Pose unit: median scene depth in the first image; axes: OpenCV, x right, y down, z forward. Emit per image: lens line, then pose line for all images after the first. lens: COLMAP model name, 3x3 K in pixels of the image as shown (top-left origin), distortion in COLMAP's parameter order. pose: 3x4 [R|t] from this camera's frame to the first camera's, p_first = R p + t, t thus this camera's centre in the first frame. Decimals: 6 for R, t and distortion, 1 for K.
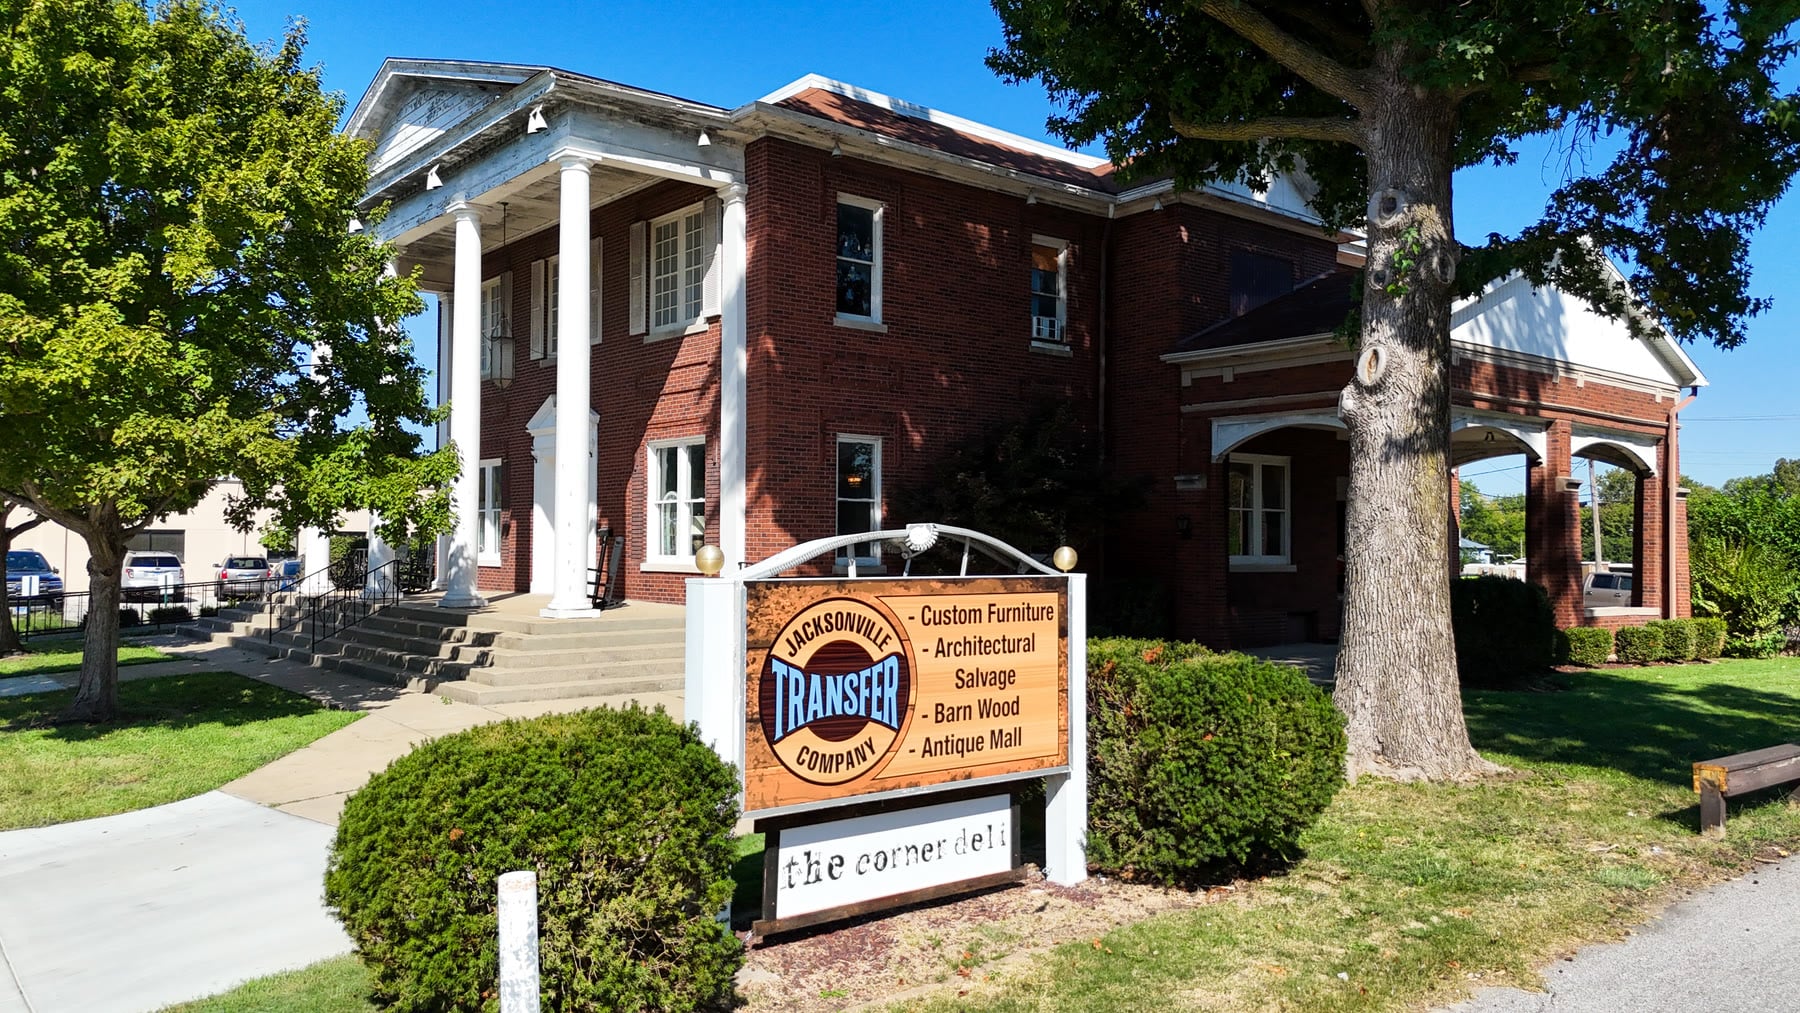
lens RADIAL K [[1339.8, 0, 898.6], [0, 1339.8, 502.2], [0, 0, 1]] dist [0.040776, -0.031181]
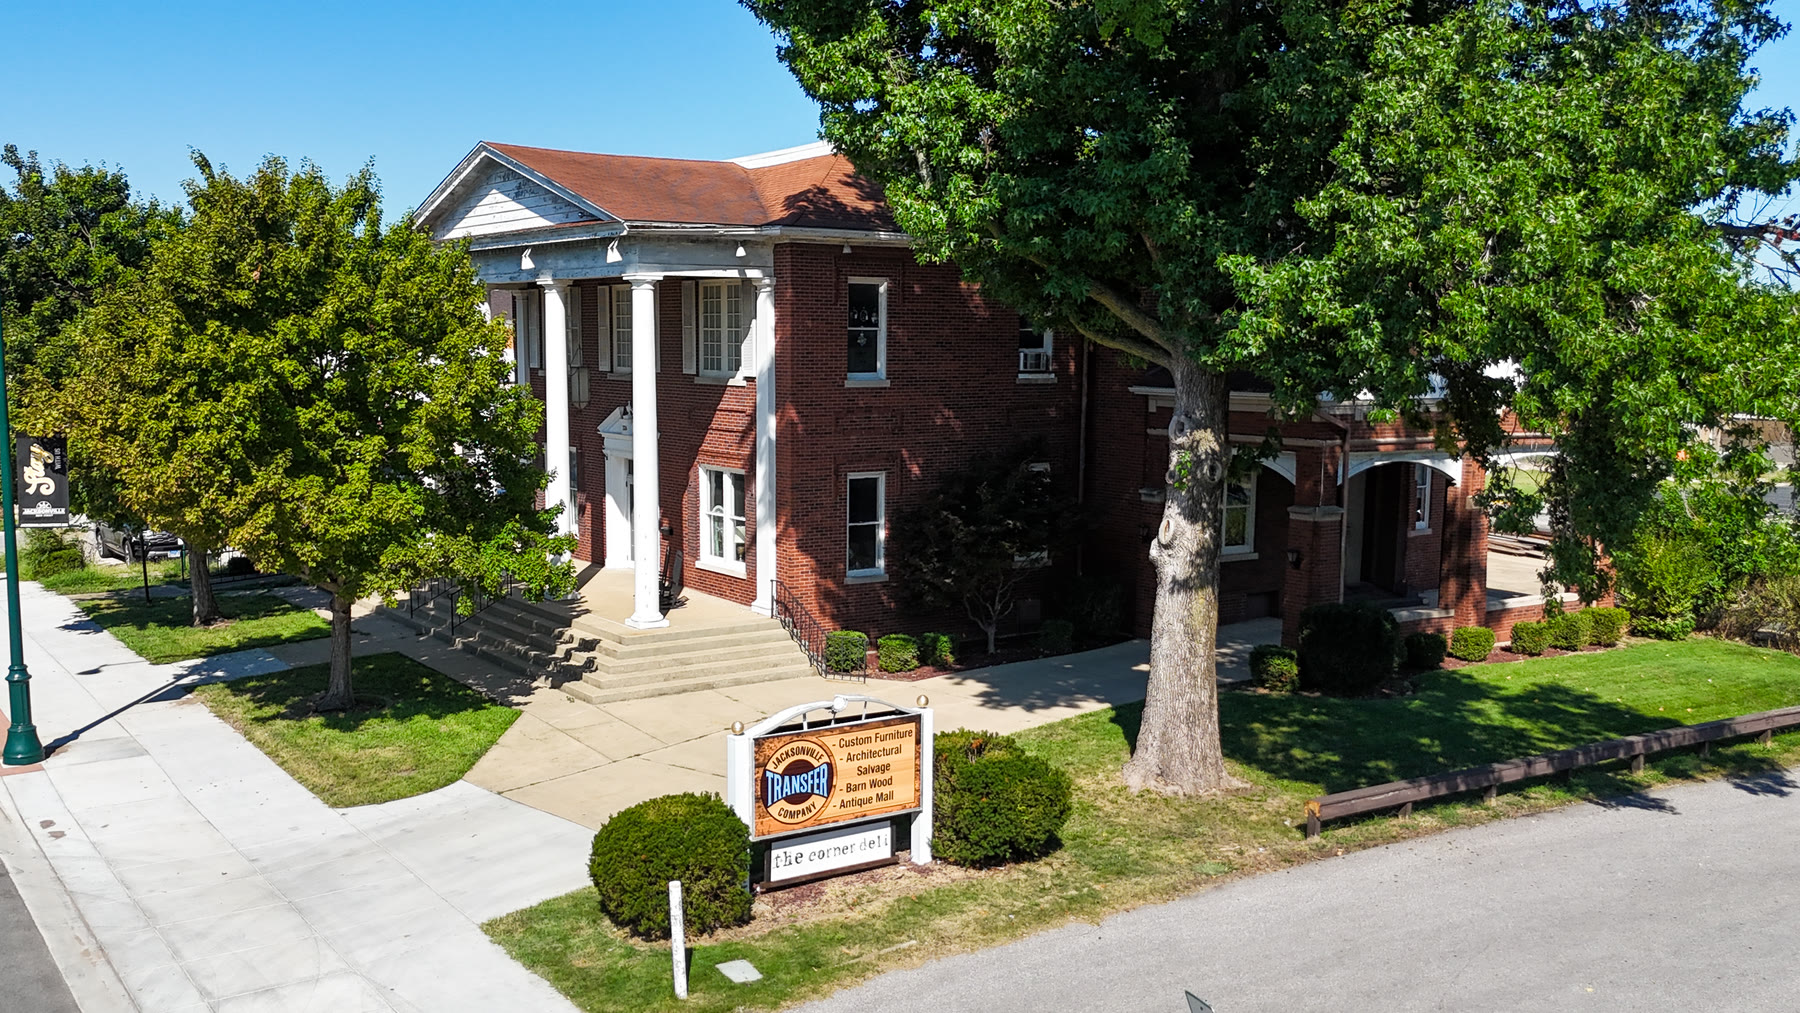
lens RADIAL K [[1667.4, 0, 803.5], [0, 1667.4, 570.9], [0, 0, 1]] dist [0.038195, 0.000000]
pose [[0.993097, 0.011733, -0.116711, 0.163268], [0.008412, 0.985299, 0.170629, -0.389368], [0.116997, -0.170433, 0.978399, -0.937813]]
